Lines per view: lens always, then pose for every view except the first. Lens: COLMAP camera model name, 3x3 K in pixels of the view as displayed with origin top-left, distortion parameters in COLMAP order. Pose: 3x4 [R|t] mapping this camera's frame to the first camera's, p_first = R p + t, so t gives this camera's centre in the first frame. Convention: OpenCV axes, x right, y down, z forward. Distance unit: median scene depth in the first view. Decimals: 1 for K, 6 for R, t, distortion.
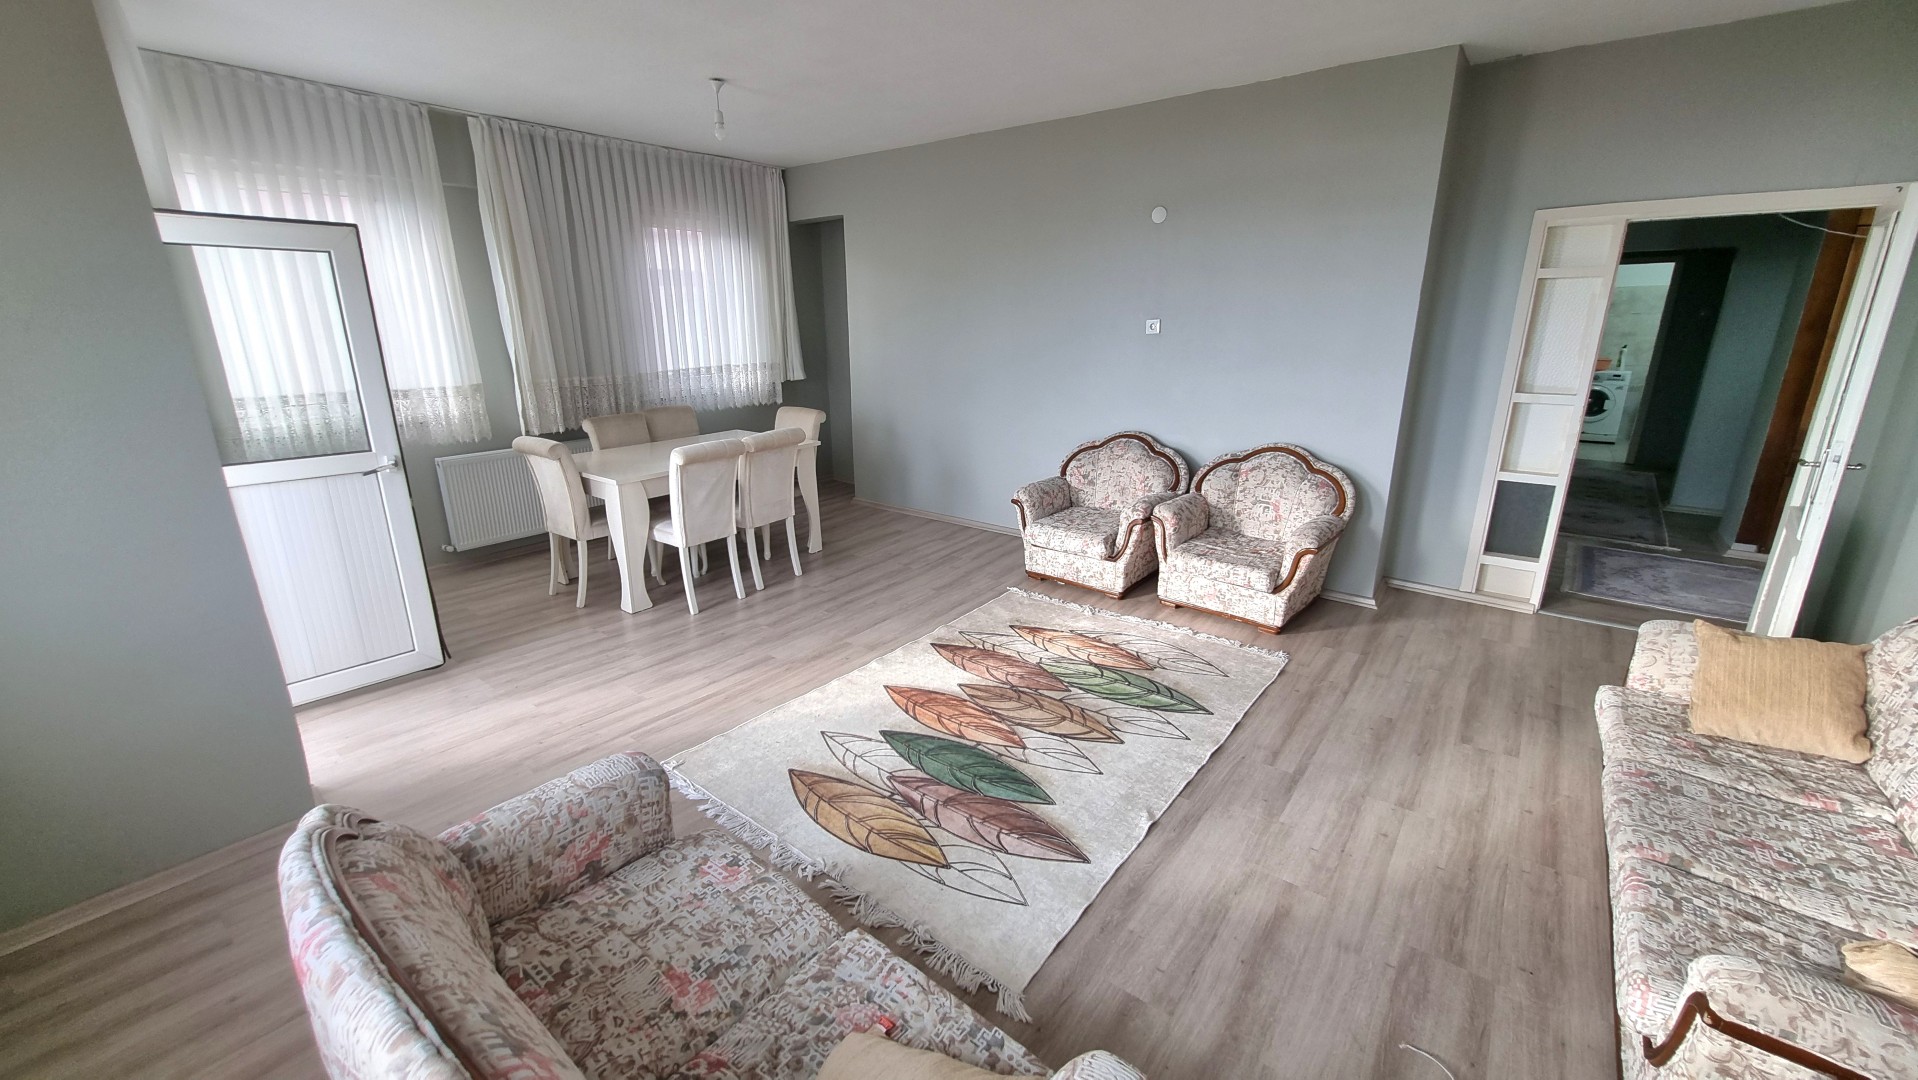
lens RADIAL K [[746.1, 0, 922.0], [0, 746.1, 533.2], [0, 0, 1]] dist [0.003186, 0.002290]
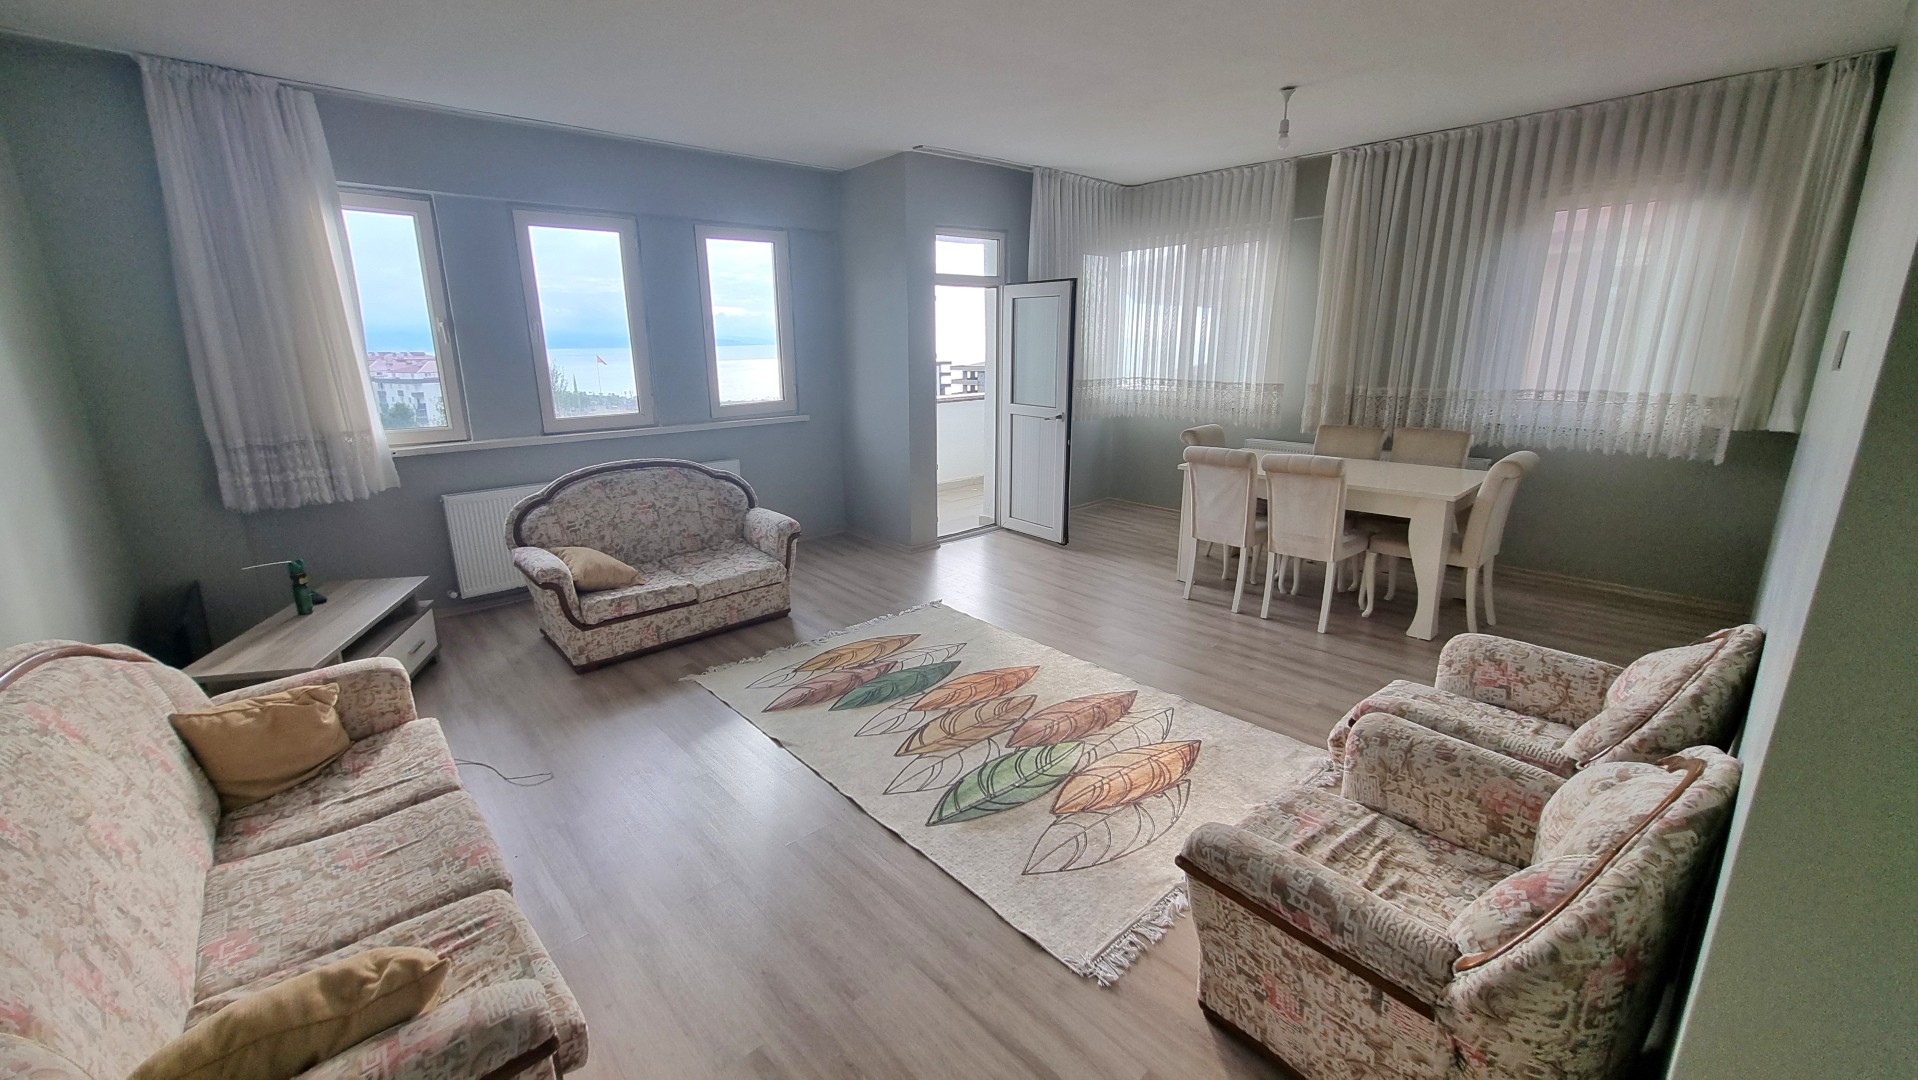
lens RADIAL K [[746.1, 0, 941.1], [0, 746.1, 530.0], [0, 0, 1]] dist [0.003186, 0.002290]
pose [[-0.156697, 0.251592, -0.955064, 1.034700], [-0.260531, 0.922229, 0.285687, -0.272723], [0.952665, 0.293590, -0.078963, 0.952817]]
